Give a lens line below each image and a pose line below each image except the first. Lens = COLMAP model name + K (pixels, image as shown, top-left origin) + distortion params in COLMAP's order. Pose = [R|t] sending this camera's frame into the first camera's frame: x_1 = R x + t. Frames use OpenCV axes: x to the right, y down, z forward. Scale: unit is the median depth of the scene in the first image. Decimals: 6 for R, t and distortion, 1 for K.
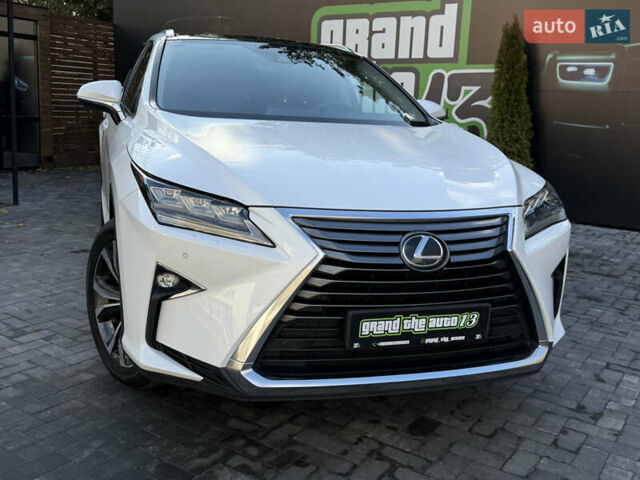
lens RADIAL K [[653.8, 0, 320.0], [0, 653.8, 240.0], [0, 0, 1]] dist [0.135458, -0.302354]
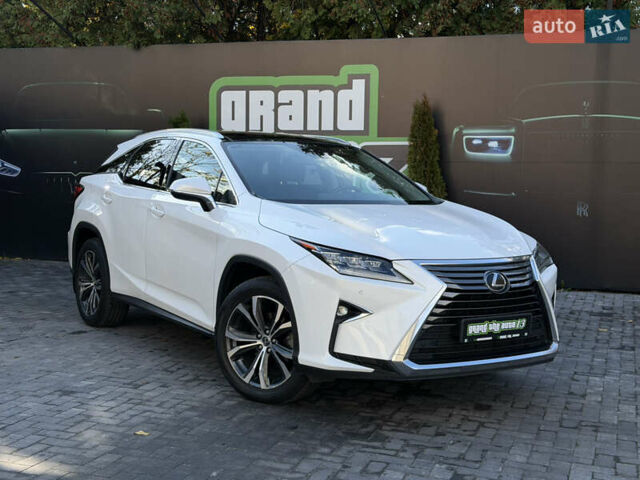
lens RADIAL K [[896.4, 0, 320.0], [0, 896.4, 240.0], [0, 0, 1]] dist [0.116030, -0.022115]
pose [[0.965387, -0.042605, 0.257319, -0.734413], [0.071644, 0.991936, -0.104549, 0.101163], [-0.250790, 0.119365, 0.960654, -0.940143]]
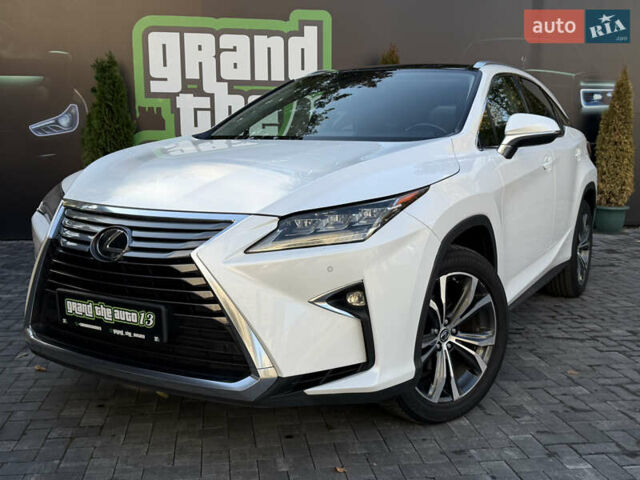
lens RADIAL K [[668.6, 0, 320.0], [0, 668.6, 240.0], [0, 0, 1]] dist [0.175743, -0.390450]
pose [[0.728146, -0.139798, 0.671014, -1.616294], [0.162063, 0.986335, 0.029631, -0.237116], [-0.665988, 0.087171, 0.740852, 0.902977]]
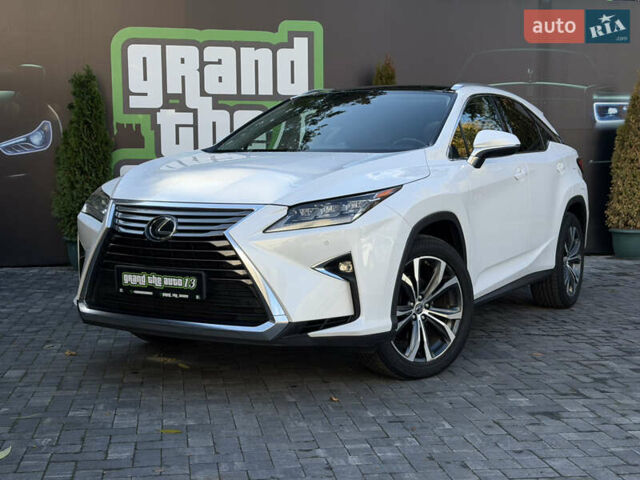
lens RADIAL K [[896.4, 0, 320.0], [0, 896.4, 240.0], [0, 0, 1]] dist [0.116030, -0.022115]
pose [[0.717558, -0.101179, 0.689111, -2.134952], [0.167382, 0.985447, -0.029603, -0.131338], [-0.676087, 0.136587, 0.724051, 0.394737]]
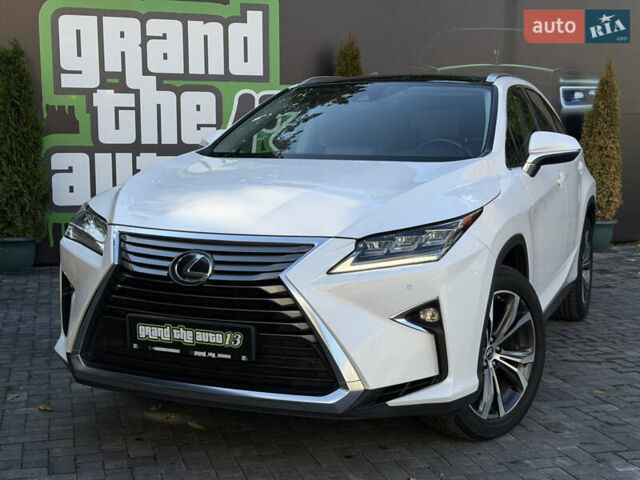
lens RADIAL K [[895.4, 0, 315.8], [0, 895.4, 238.2], [0, 0, 1]] dist [0.135431, -0.141130]
pose [[0.632732, -0.128974, 0.763555, -2.062329], [0.175053, 0.984331, 0.021205, -0.289313], [-0.754325, 0.120246, 0.645395, 0.824104]]
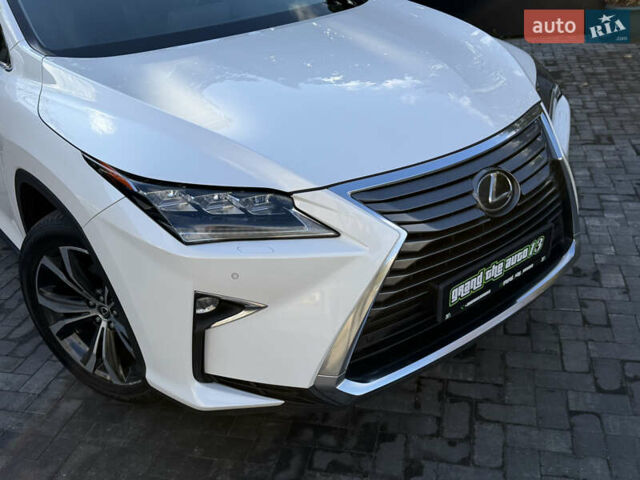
lens RADIAL K [[653.8, 0, 320.0], [0, 653.8, 240.0], [0, 0, 1]] dist [0.135458, -0.302354]
pose [[0.928198, -0.274591, 0.251094, -0.251106], [0.200253, 0.937414, 0.284876, -0.186435], [-0.313603, -0.214139, 0.925093, 0.216798]]
